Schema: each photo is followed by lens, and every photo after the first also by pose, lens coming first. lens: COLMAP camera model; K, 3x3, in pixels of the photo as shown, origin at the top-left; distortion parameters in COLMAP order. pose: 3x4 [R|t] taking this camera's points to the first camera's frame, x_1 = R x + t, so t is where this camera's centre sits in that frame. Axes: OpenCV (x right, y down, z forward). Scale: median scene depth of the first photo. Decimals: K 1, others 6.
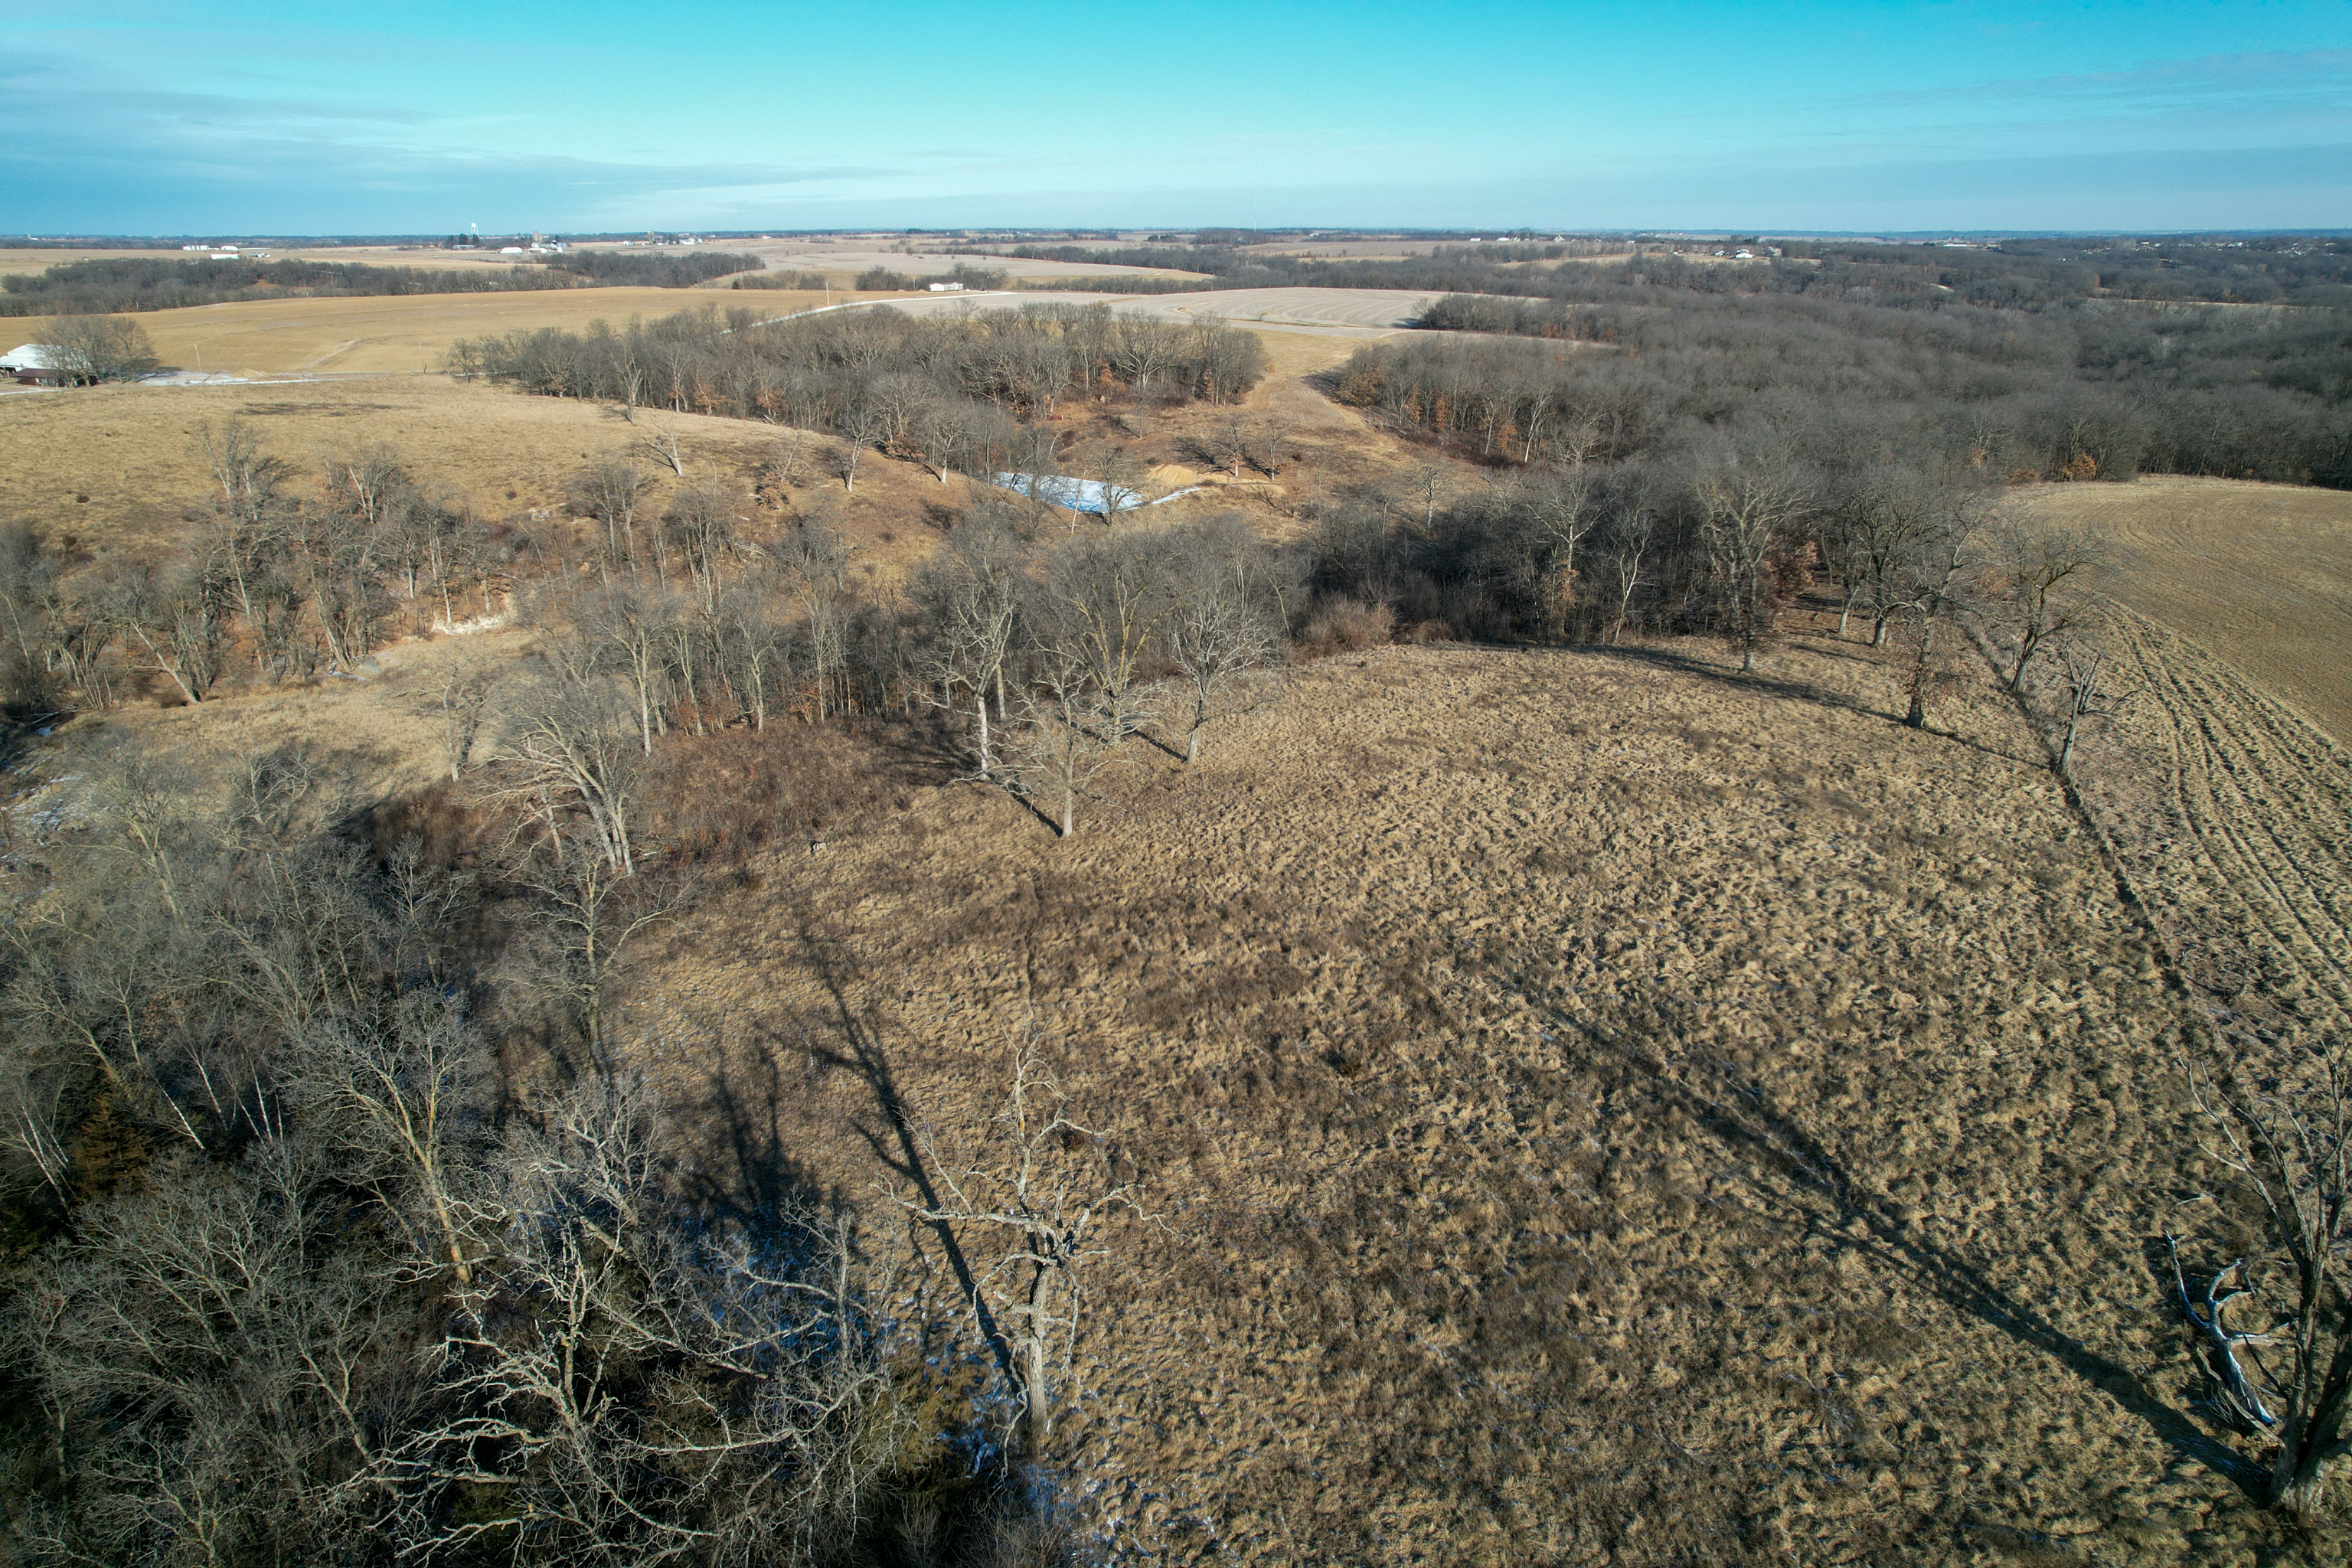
lens RADIAL K [[1474.2, 0, 1169.2], [0, 1474.2, 785.7], [0, 0, 1]] dist [-0.068407, 0.058109]
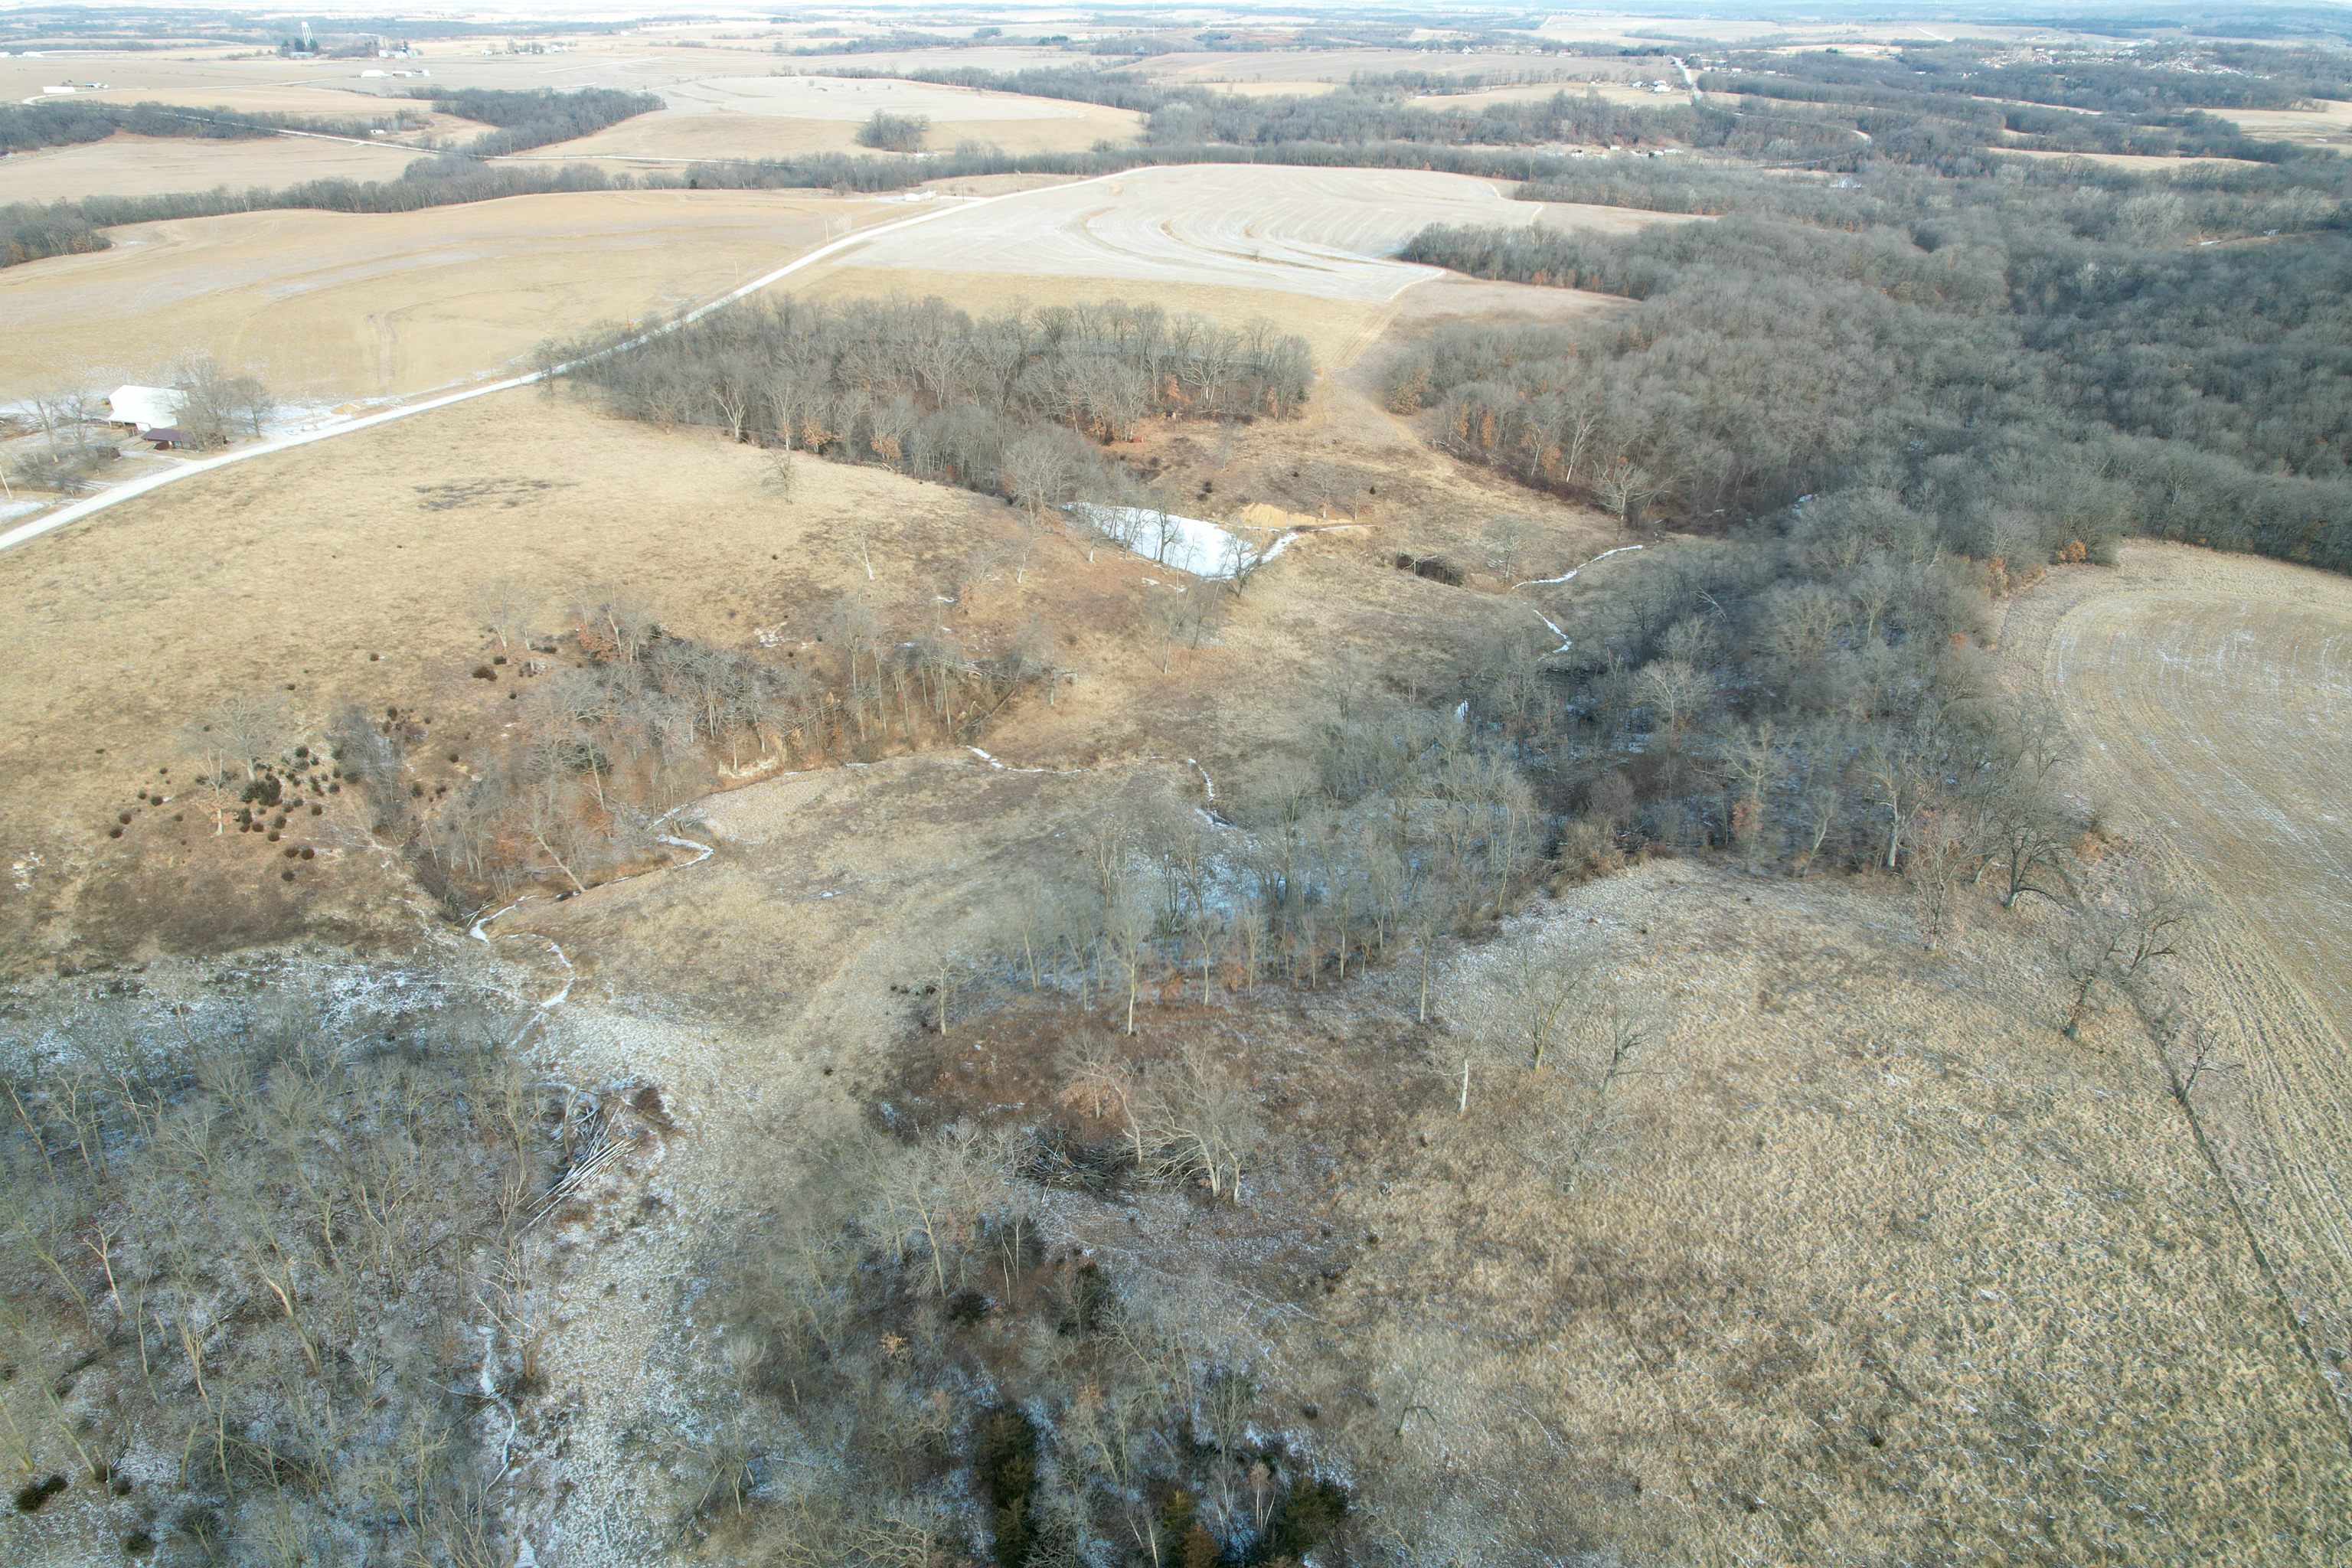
lens RADIAL K [[1474.2, 0, 1169.2], [0, 1474.2, 785.7], [0, 0, 1]] dist [-0.068407, 0.058109]
pose [[0.996718, -0.035162, 0.072921, -0.188949], [0.025123, 0.990626, 0.134269, -0.193989], [-0.076958, -0.131996, 0.988258, -0.131575]]
